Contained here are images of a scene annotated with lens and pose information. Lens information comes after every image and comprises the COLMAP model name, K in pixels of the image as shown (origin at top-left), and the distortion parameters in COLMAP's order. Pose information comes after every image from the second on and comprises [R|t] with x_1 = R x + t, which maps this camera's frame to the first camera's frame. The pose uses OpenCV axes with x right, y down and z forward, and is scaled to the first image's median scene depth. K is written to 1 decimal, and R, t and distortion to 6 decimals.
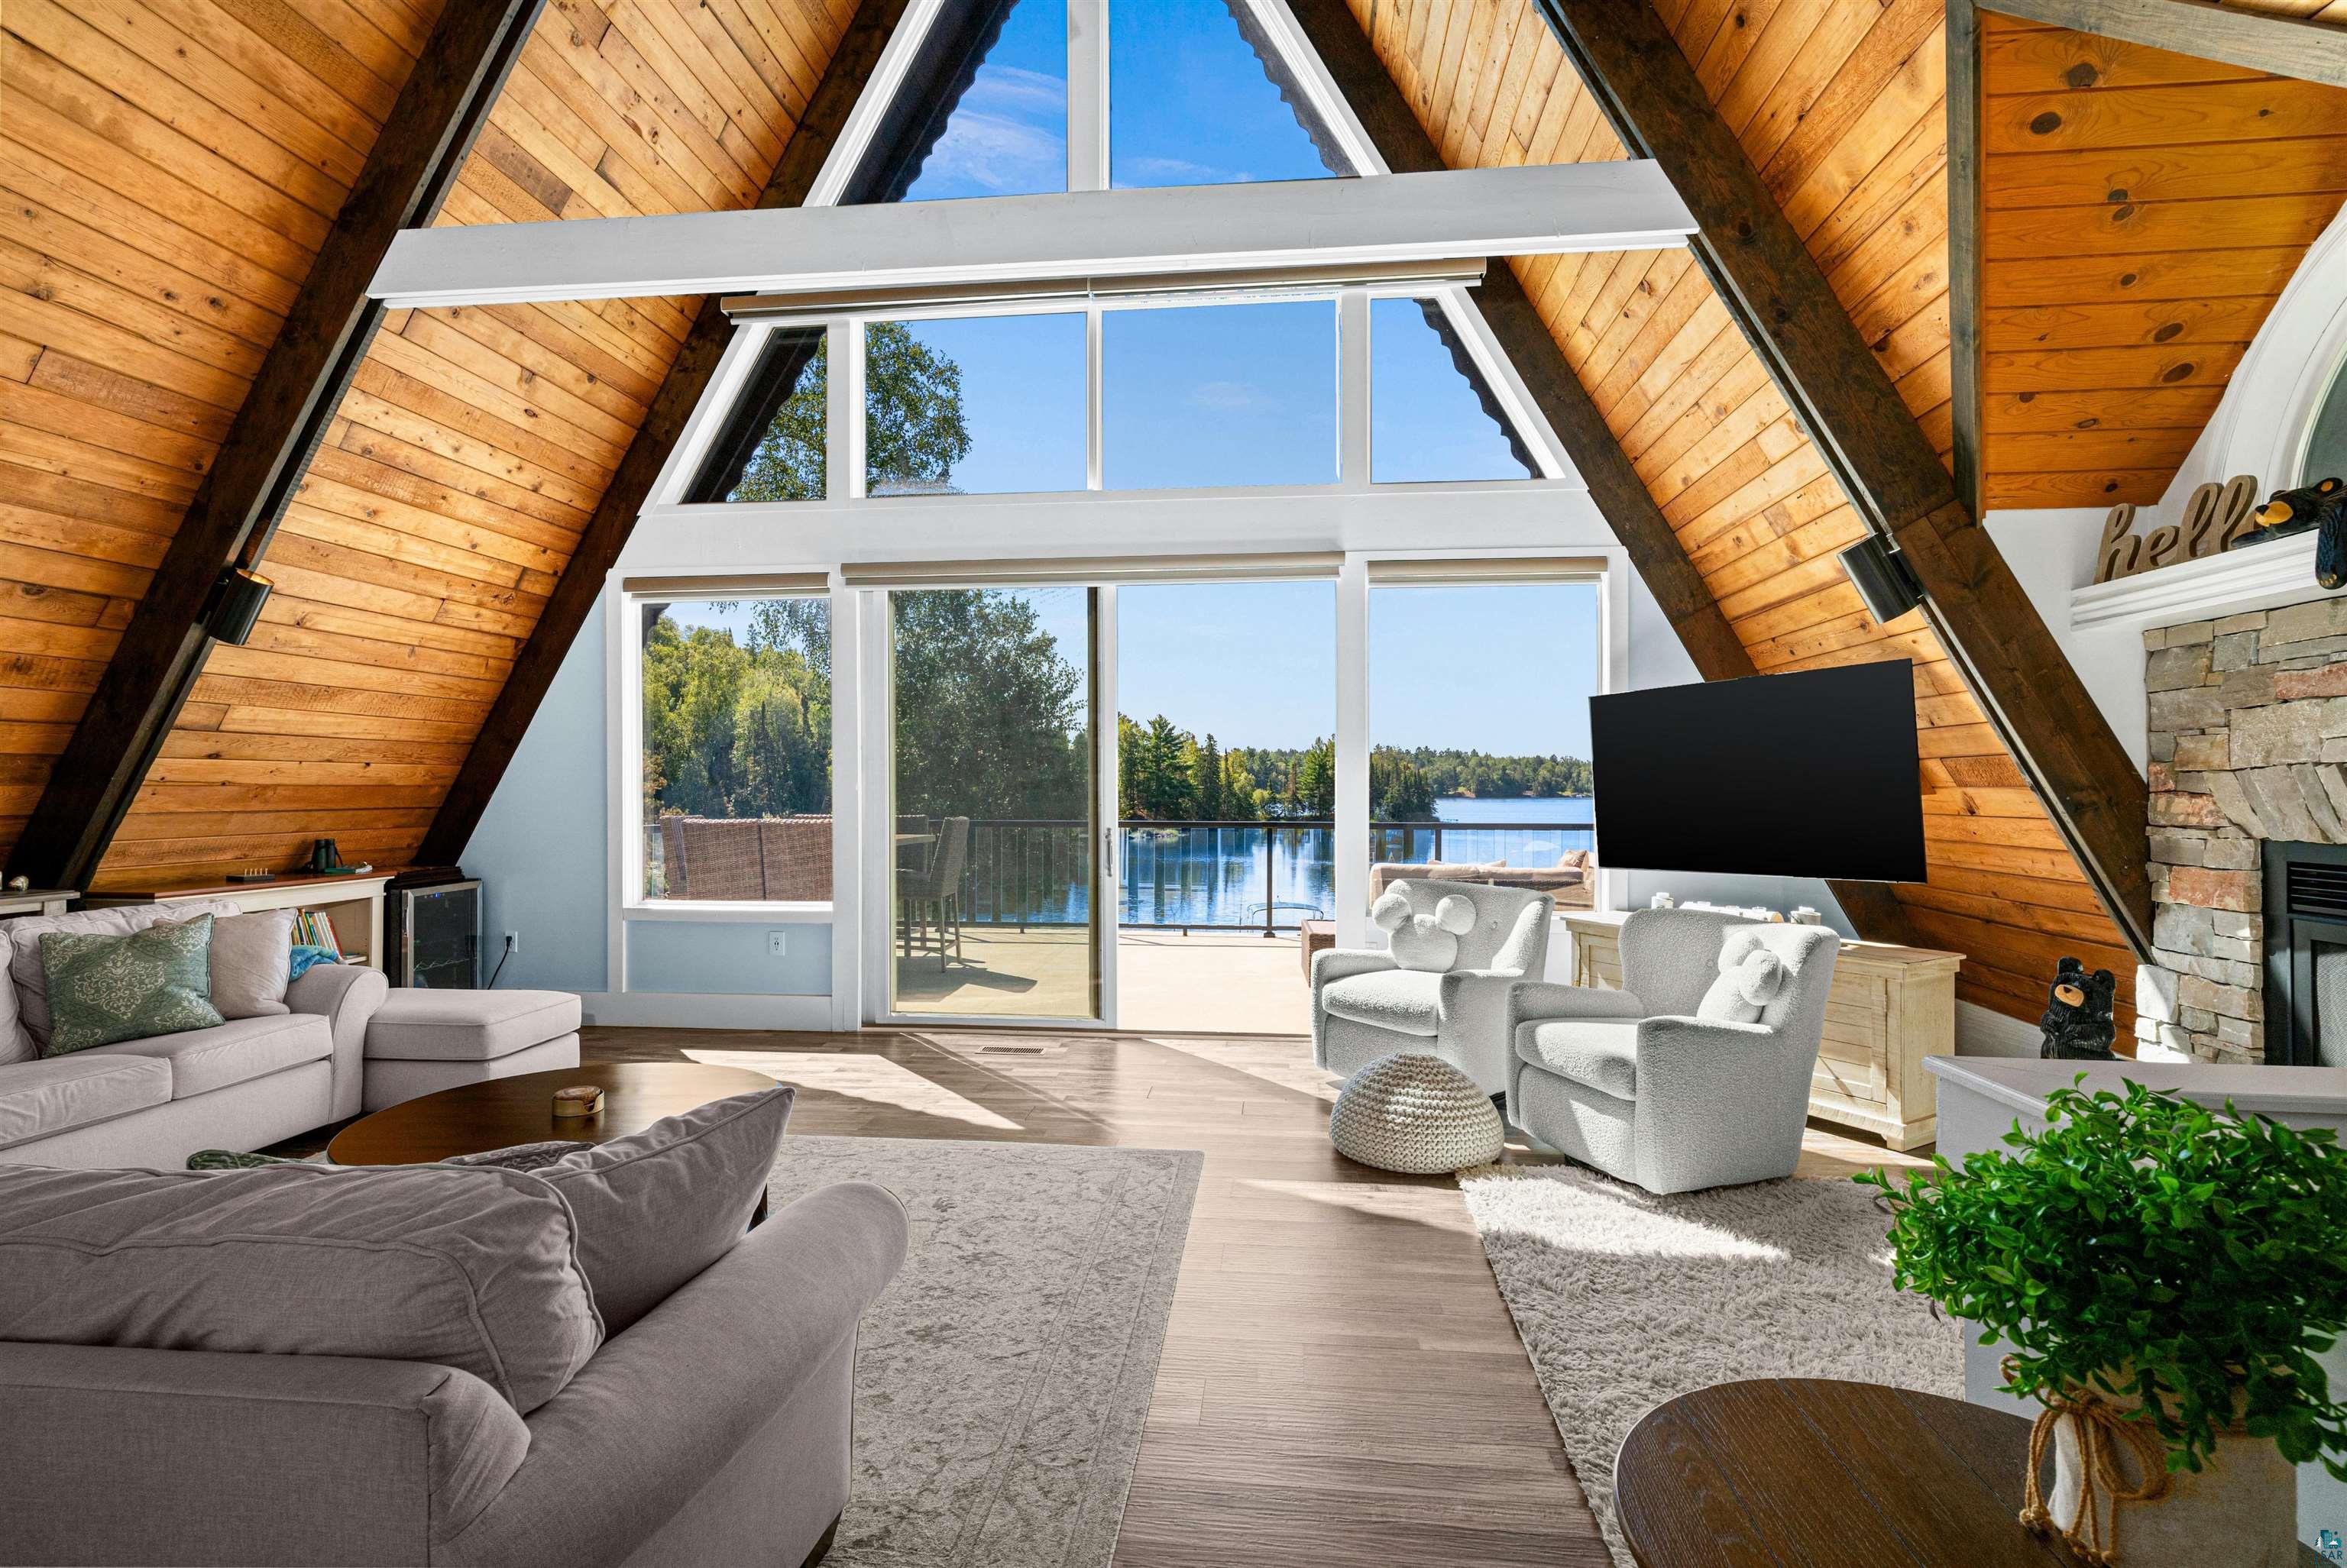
lens RADIAL K [[1122.5, 0, 1170.3], [0, 1122.5, 785.9], [0, 0, 1]] dist [-0.002861, 0.000588]
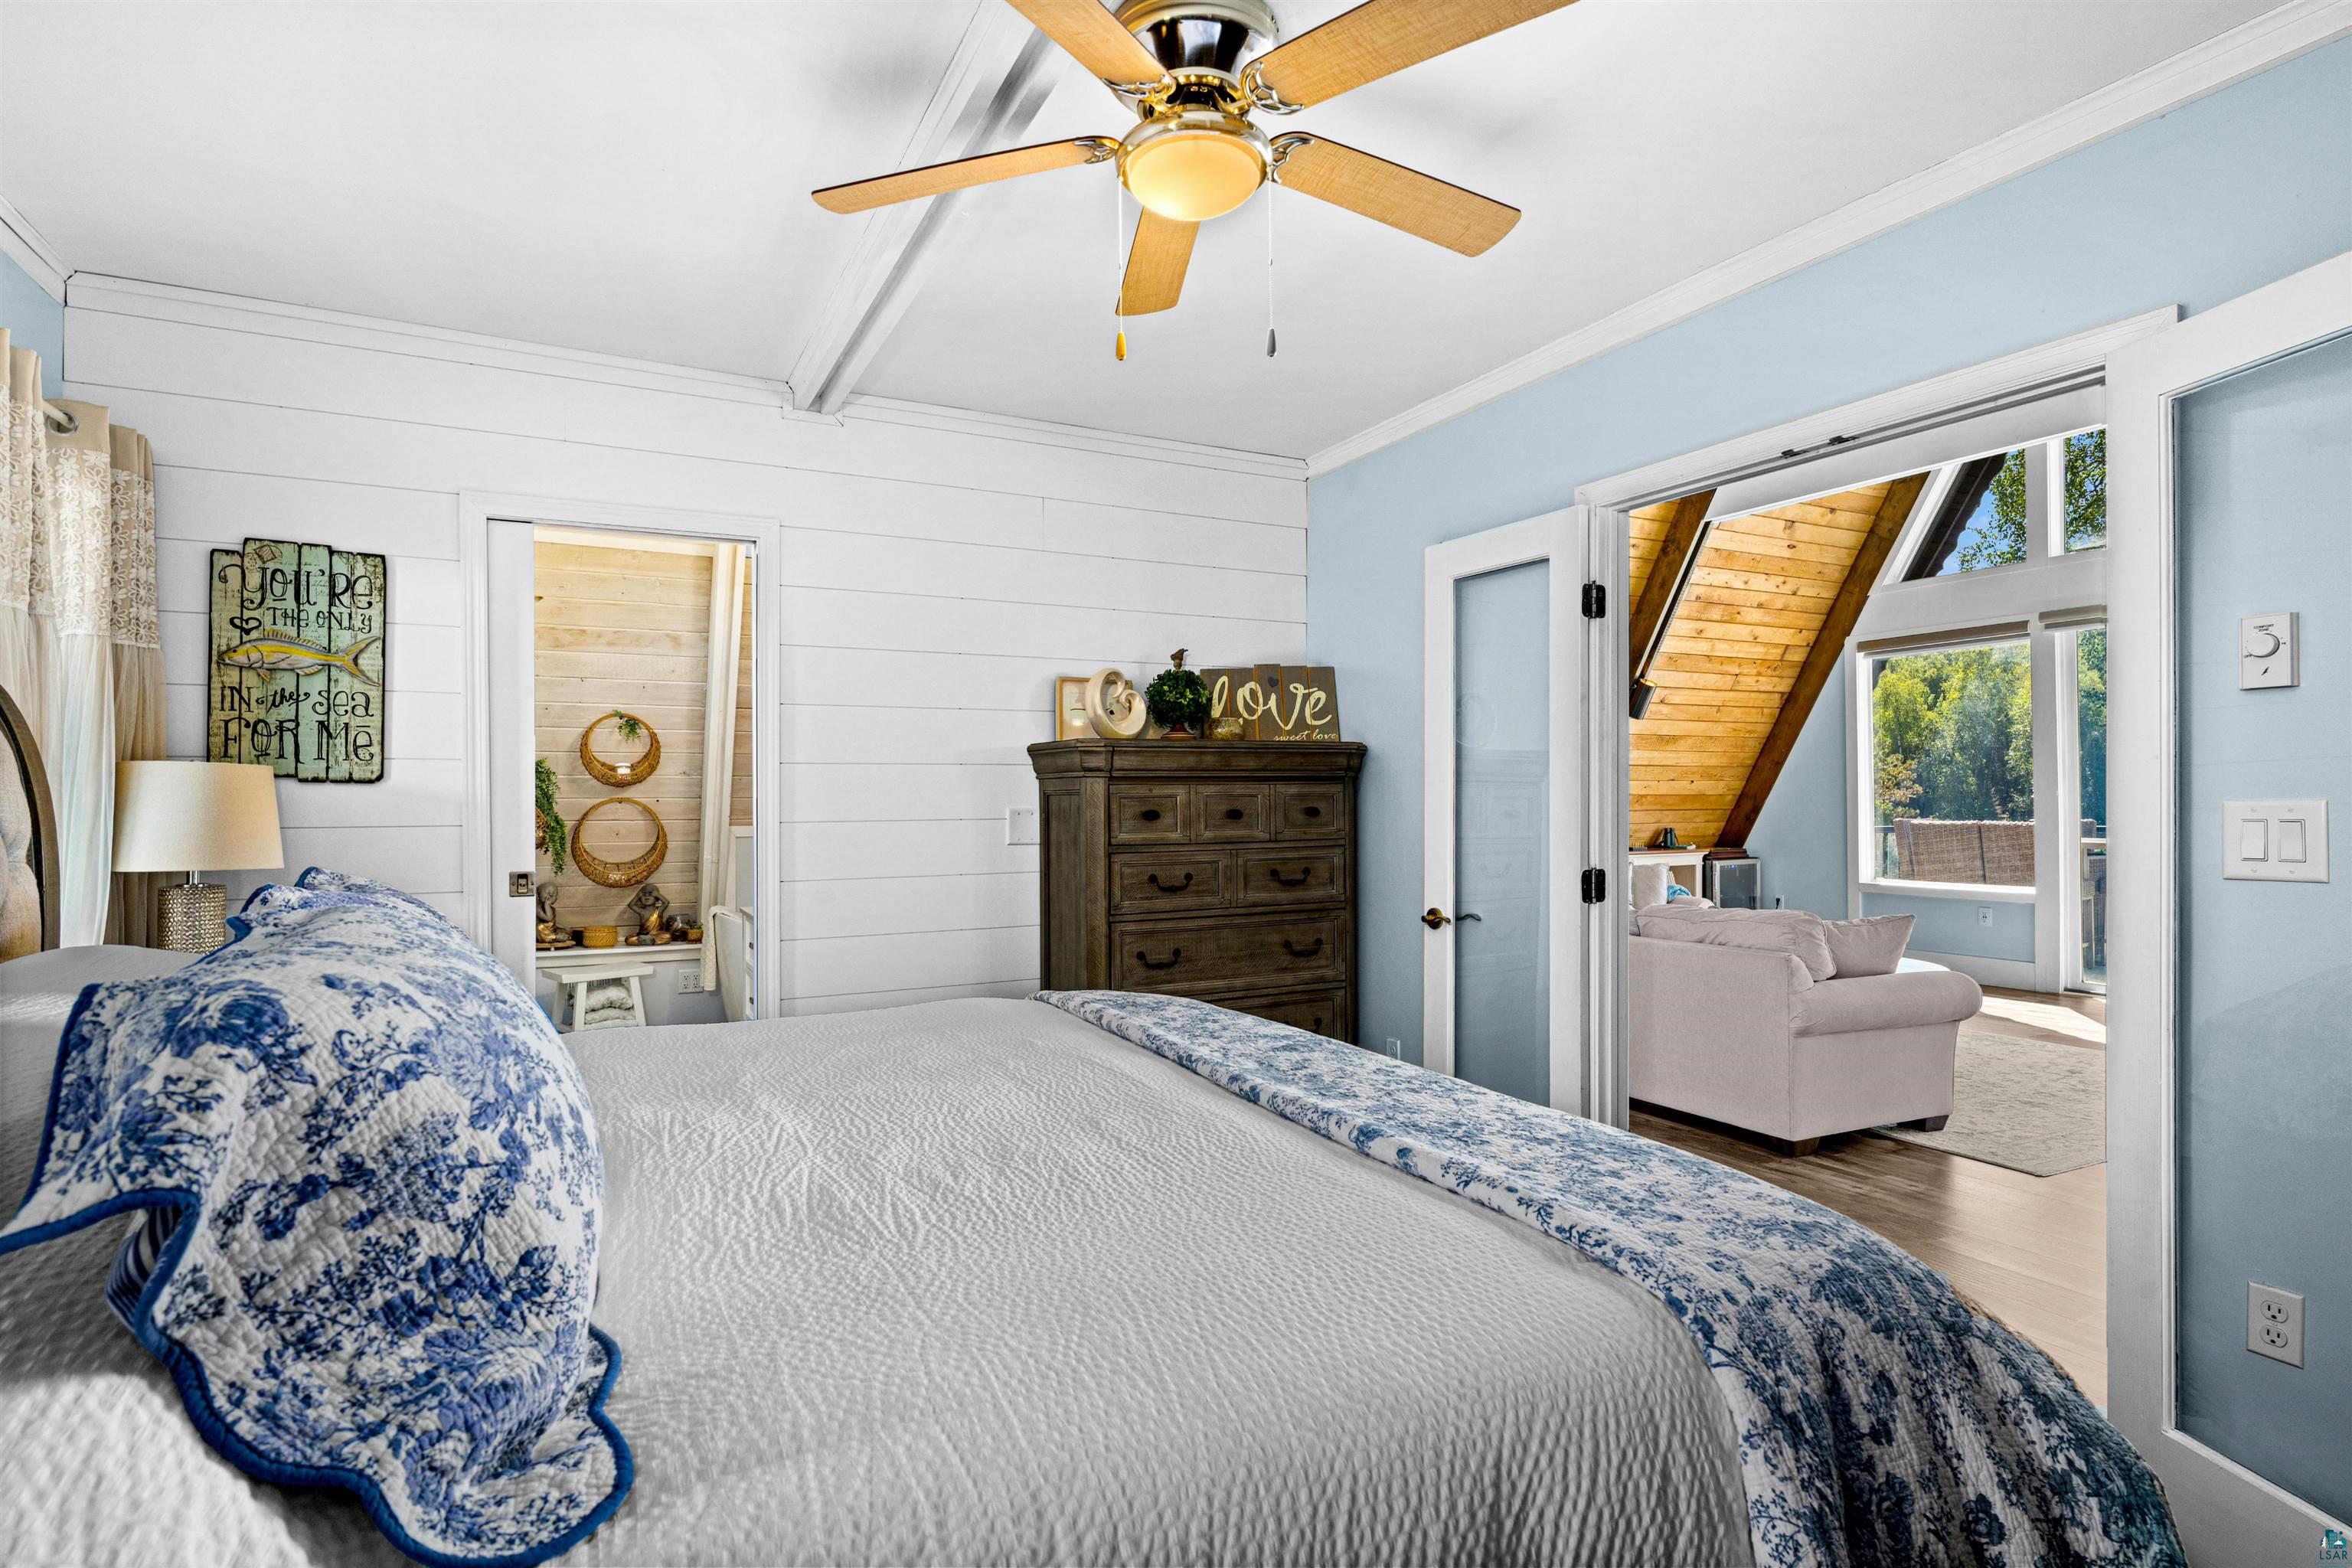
lens RADIAL K [[1194.3, 0, 1173.2], [0, 1194.3, 792.3], [0, 0, 1]] dist [0.000593, -0.000256]
pose [[0.552557, -0.007776, -0.833439, 0.289015], [0.006273, 0.999967, -0.005171, 0.000307], [0.833452, -0.002370, 0.552587, -0.548681]]
